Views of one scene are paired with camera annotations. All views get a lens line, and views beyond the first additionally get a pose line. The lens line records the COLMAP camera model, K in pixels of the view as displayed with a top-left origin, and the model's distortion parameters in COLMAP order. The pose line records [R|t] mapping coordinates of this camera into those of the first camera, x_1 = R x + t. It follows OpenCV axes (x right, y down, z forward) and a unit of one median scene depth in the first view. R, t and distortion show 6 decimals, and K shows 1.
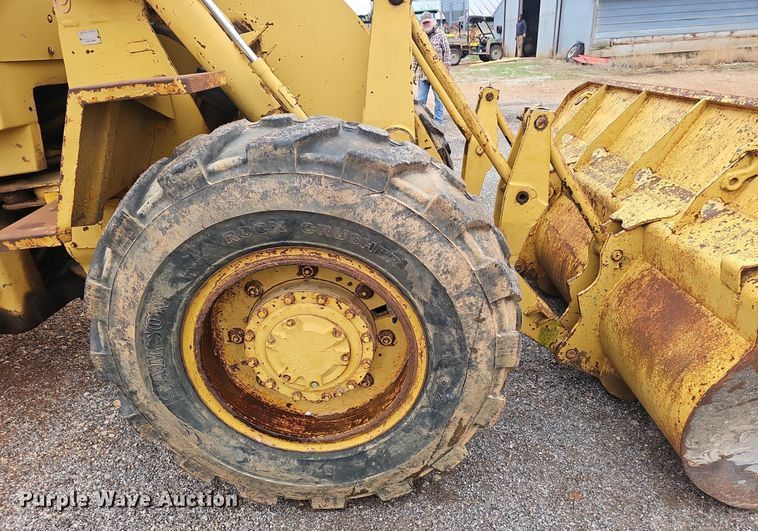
lens RADIAL K [[502.6, 0, 381.0], [0, 502.6, 308.6], [0, 0, 1]] dist [0.011663, -0.001399]
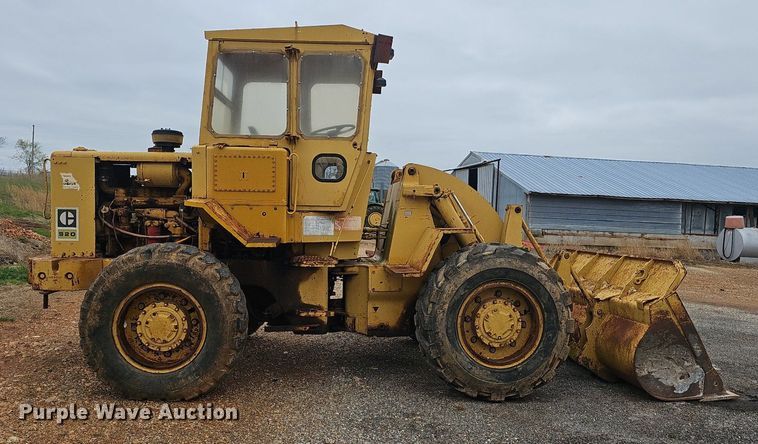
lens RADIAL K [[549.1, 0, 379.0], [0, 549.1, 233.4], [0, 0, 1]] dist [-0.027909, -0.002602]
pose [[0.991044, 0.091809, 0.096969, -1.054439], [-0.040486, 0.898565, -0.436968, 0.911393], [-0.127251, 0.429128, 0.894235, -1.658036]]
